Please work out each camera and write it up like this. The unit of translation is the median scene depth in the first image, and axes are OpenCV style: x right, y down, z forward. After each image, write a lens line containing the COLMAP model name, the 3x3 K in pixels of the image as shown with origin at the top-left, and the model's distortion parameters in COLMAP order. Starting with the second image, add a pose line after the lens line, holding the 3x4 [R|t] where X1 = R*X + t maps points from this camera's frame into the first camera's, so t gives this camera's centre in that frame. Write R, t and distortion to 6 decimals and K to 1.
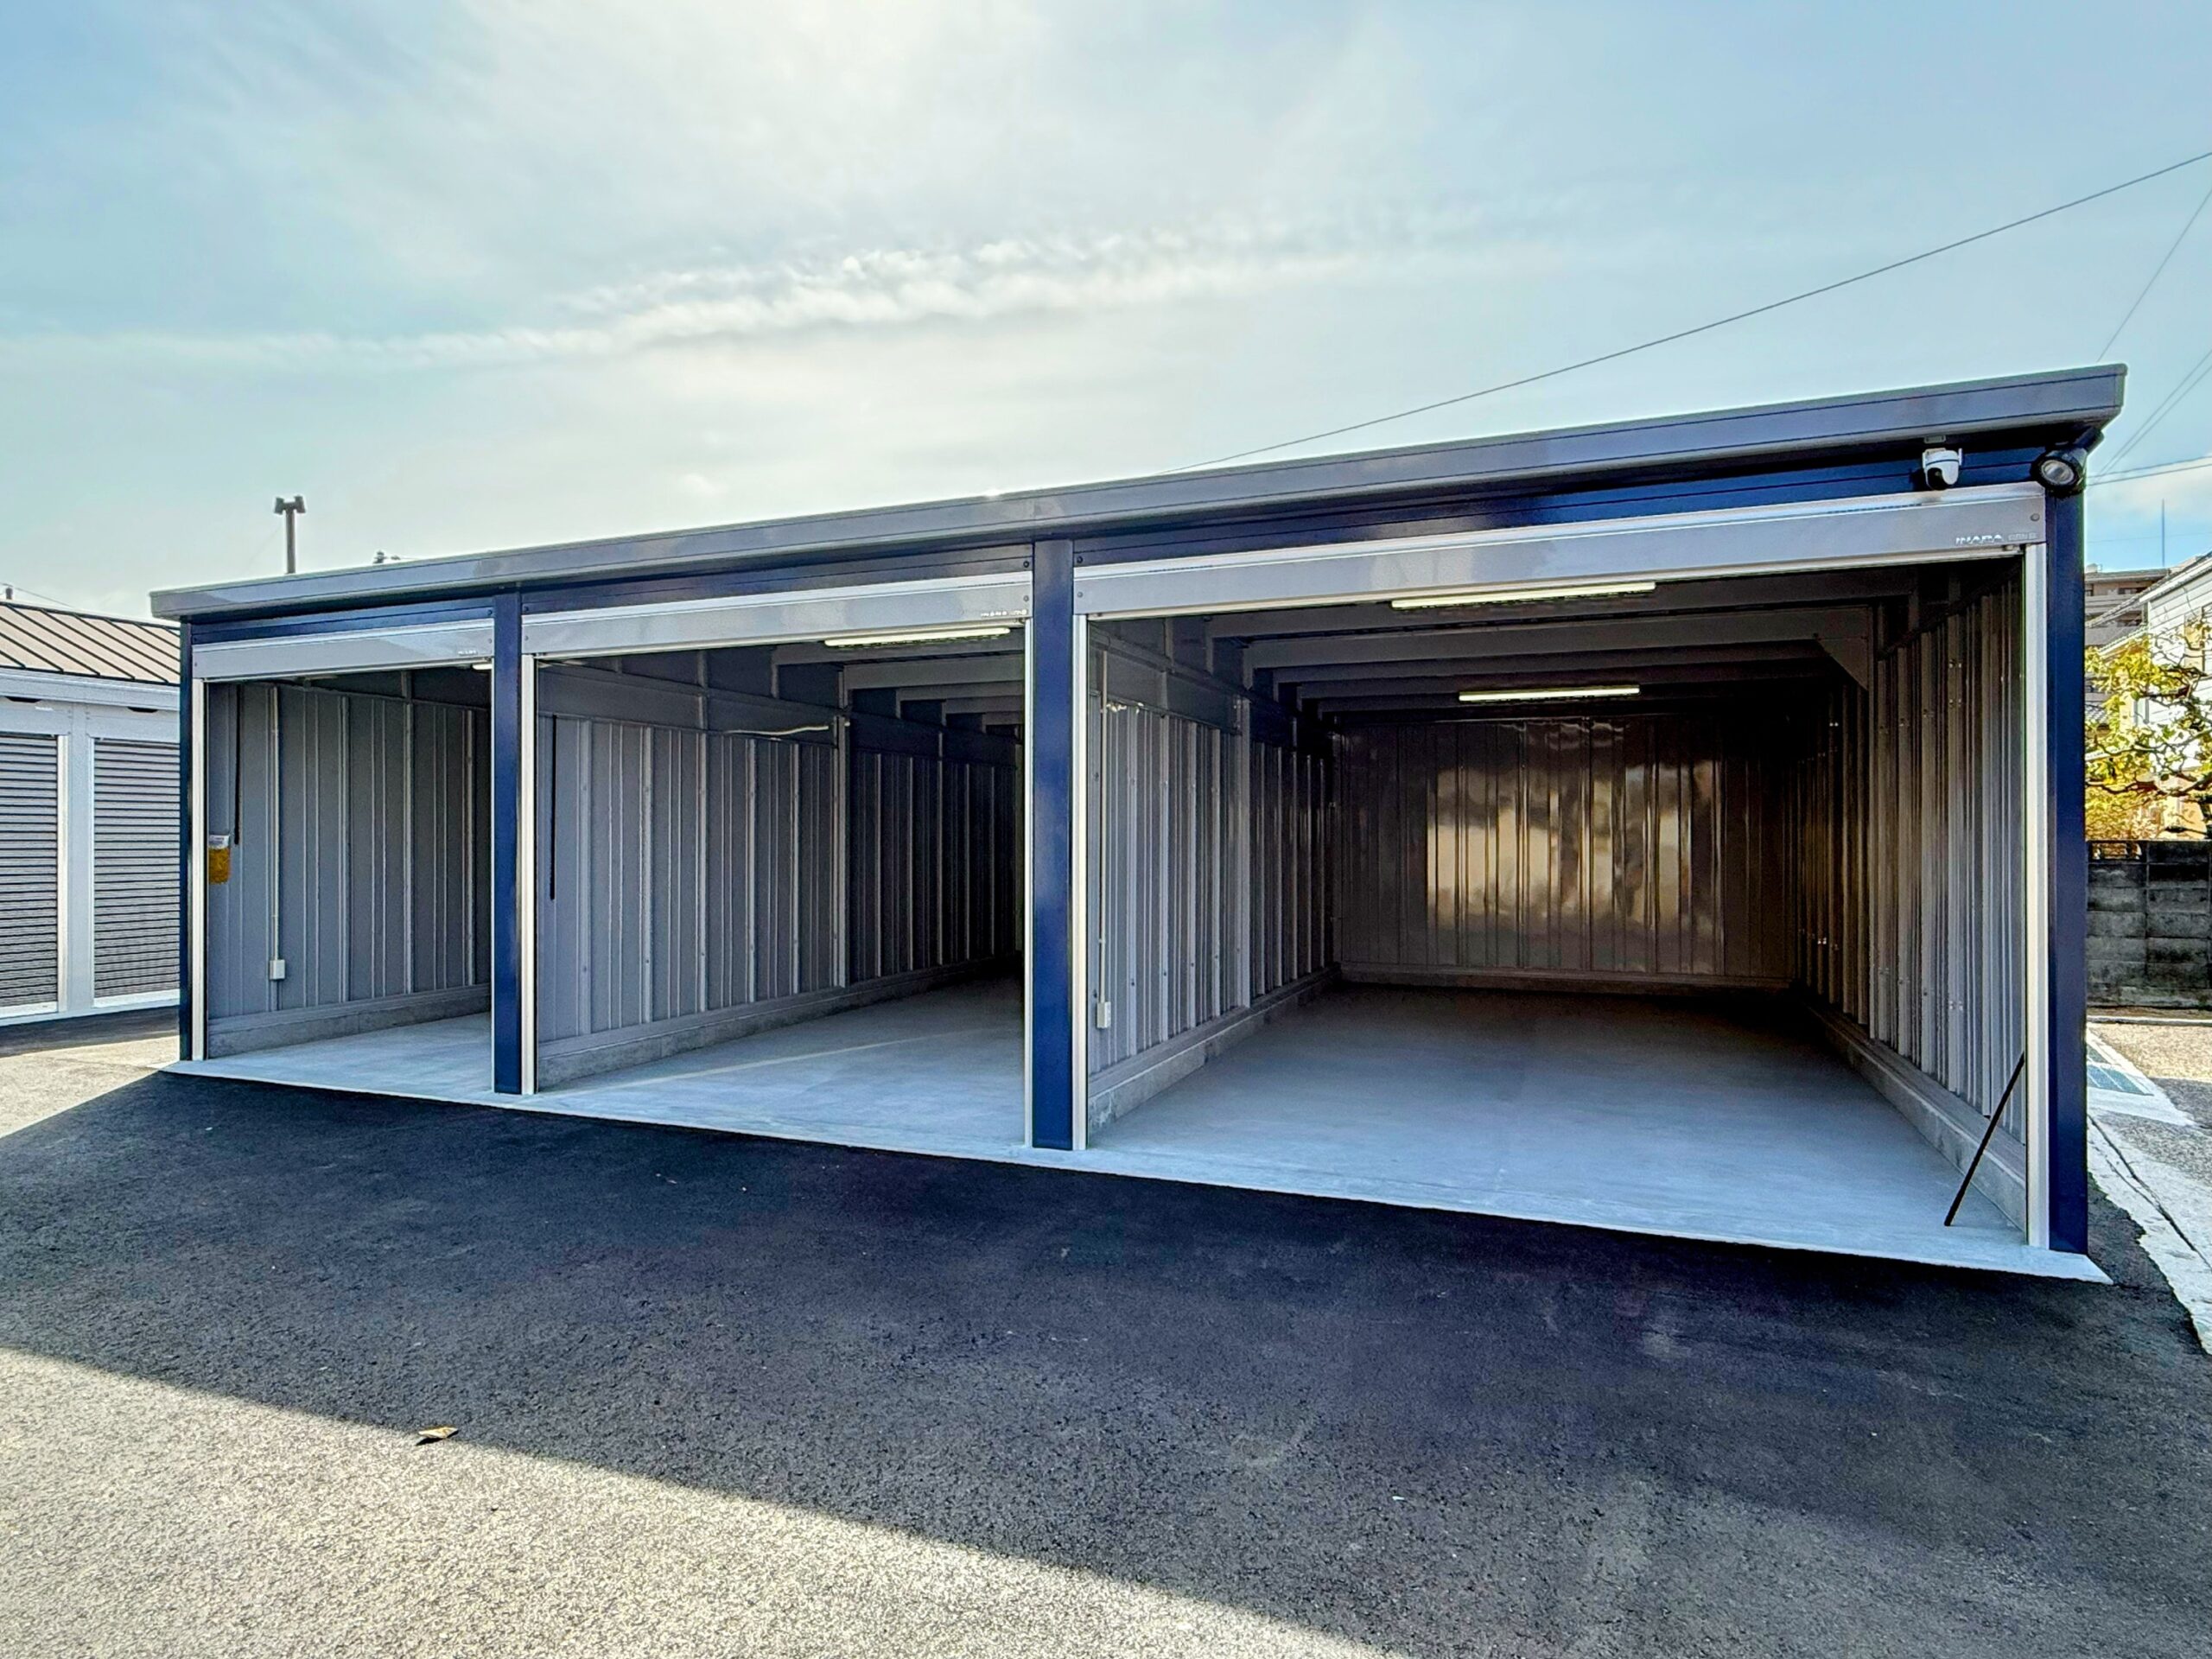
lens RADIAL K [[1243.7, 0, 1106.0], [0, 1243.7, 829.5], [0, 0, 1]] dist [-0.006256, -0.002482]
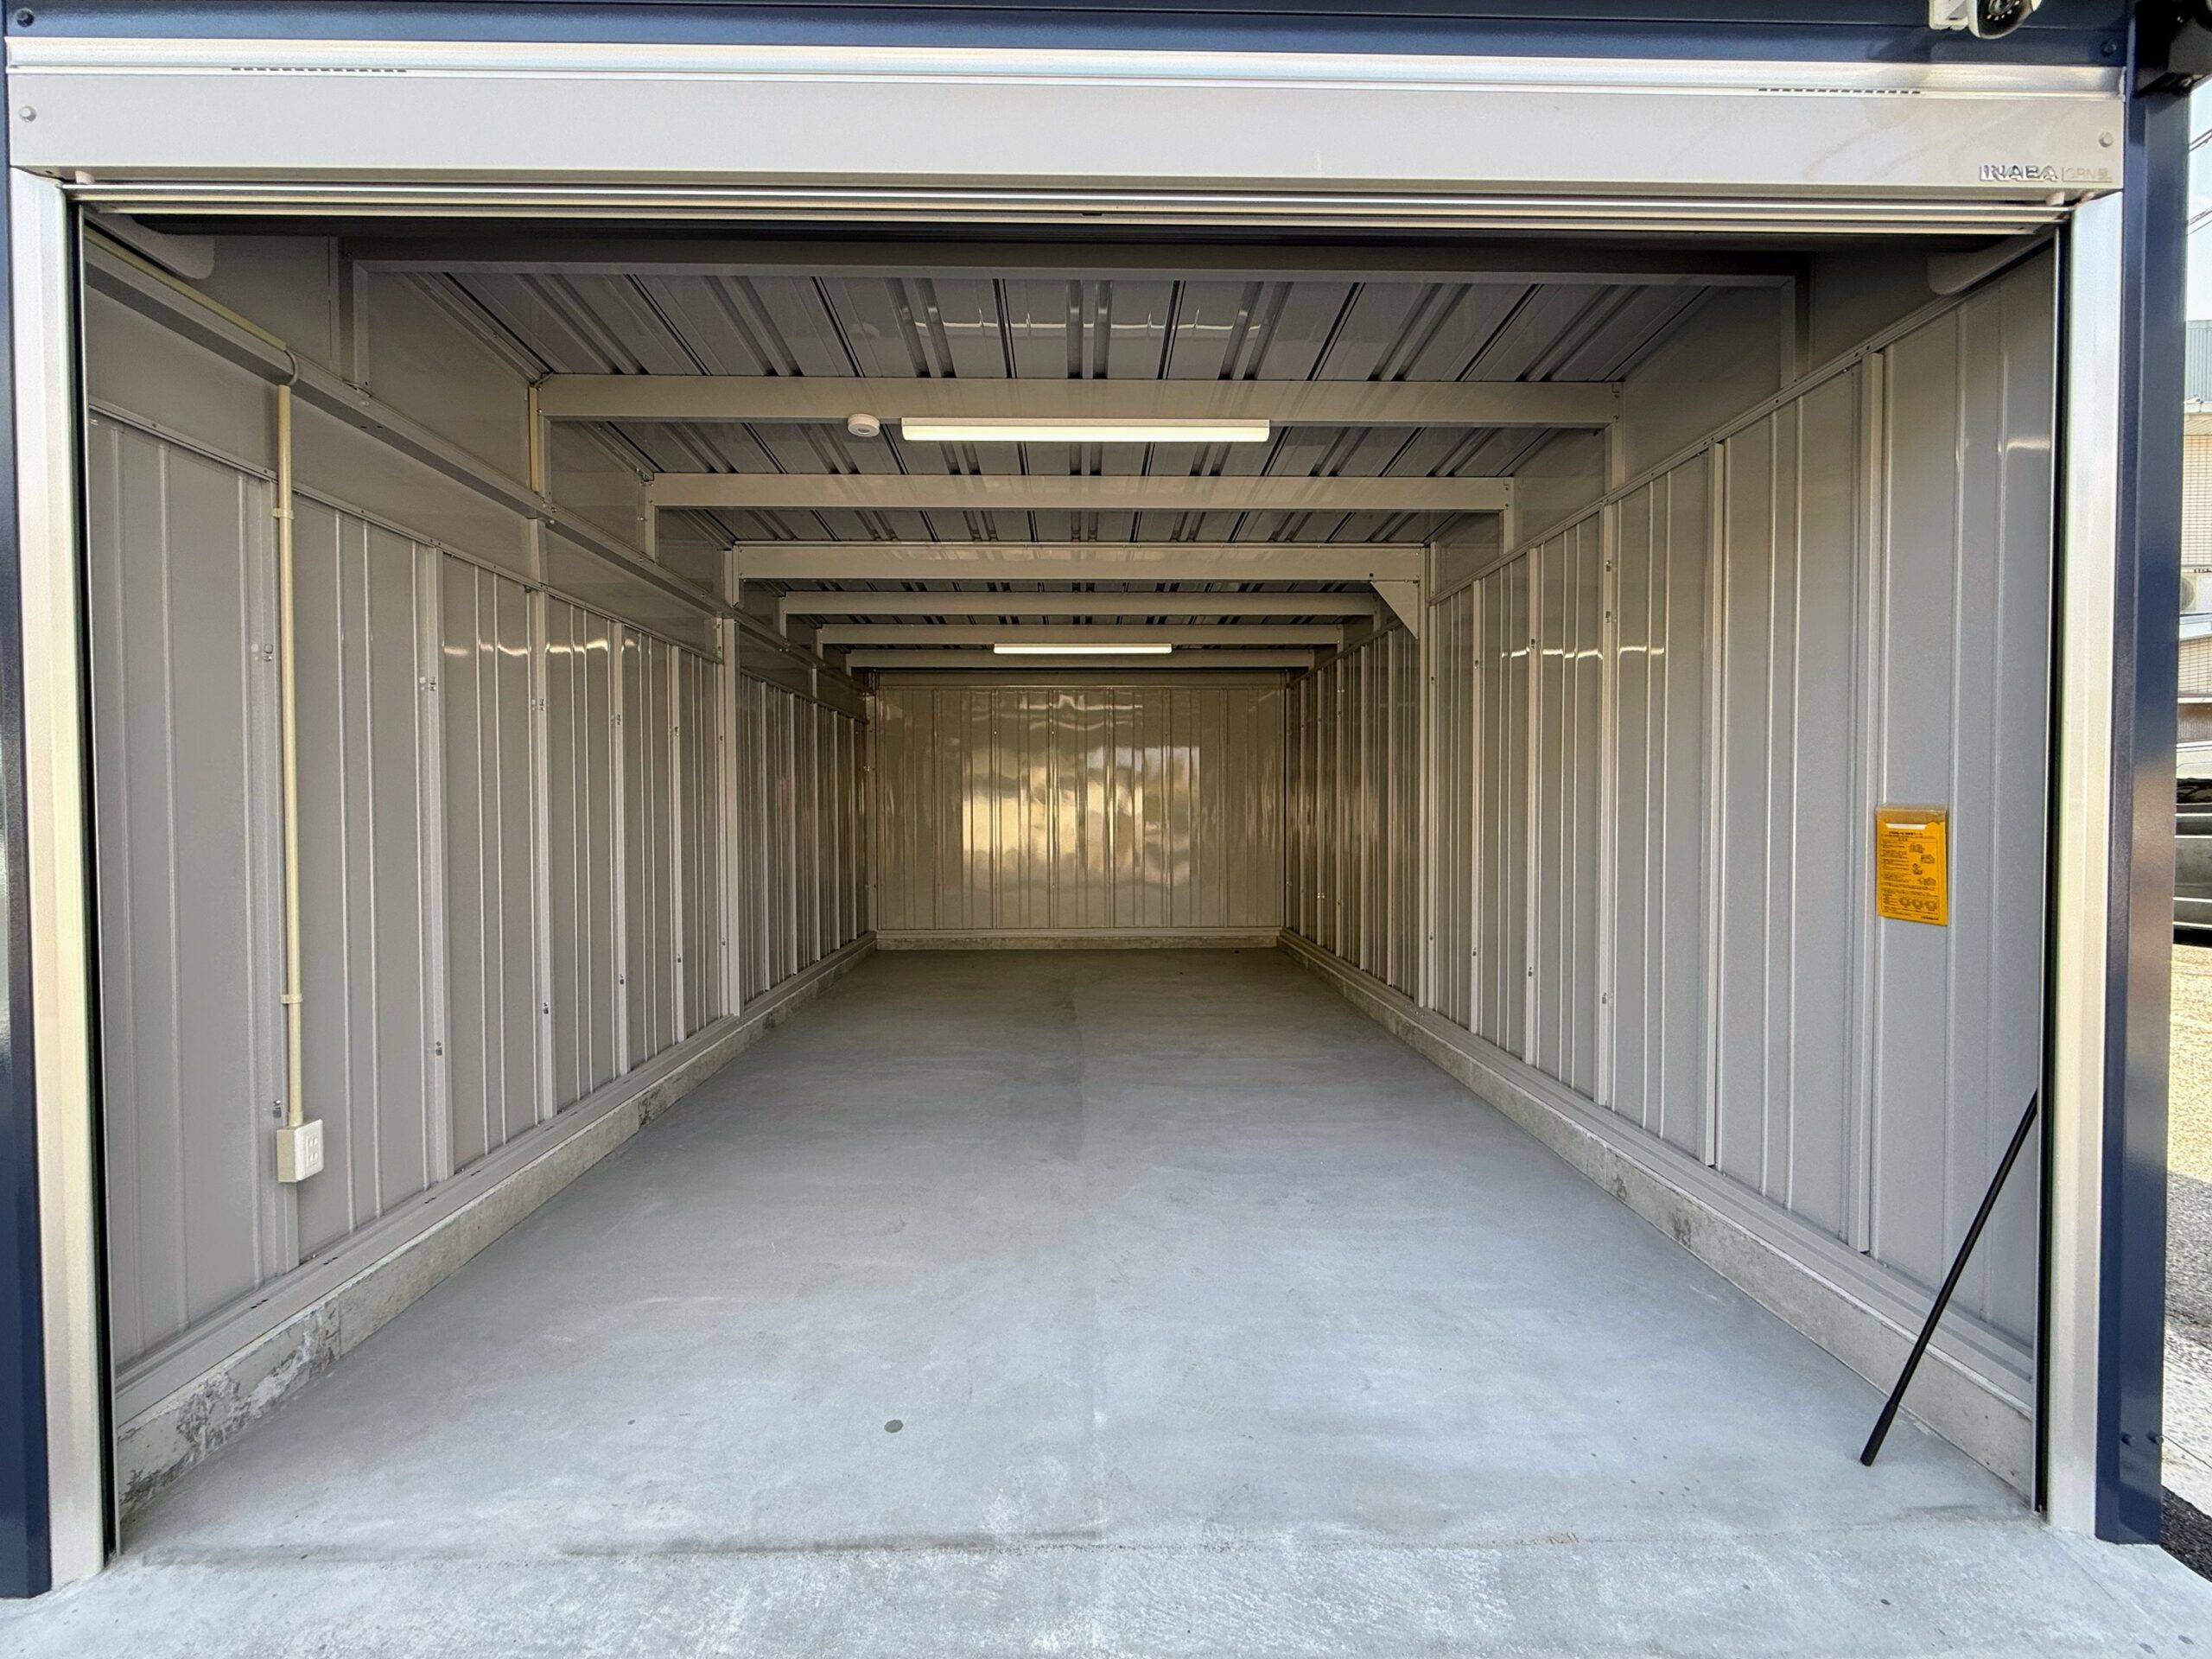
lens RADIAL K [[869.7, 0, 1106.0], [0, 869.7, 829.5], [0, 0, 1]] dist [-0.011739, 0.000358]
pose [[0.915678, -0.013156, 0.401697, 0.130527], [0.001052, 0.999539, 0.030339, 0.011843], [-0.401911, -0.027358, 0.915270, 0.490328]]
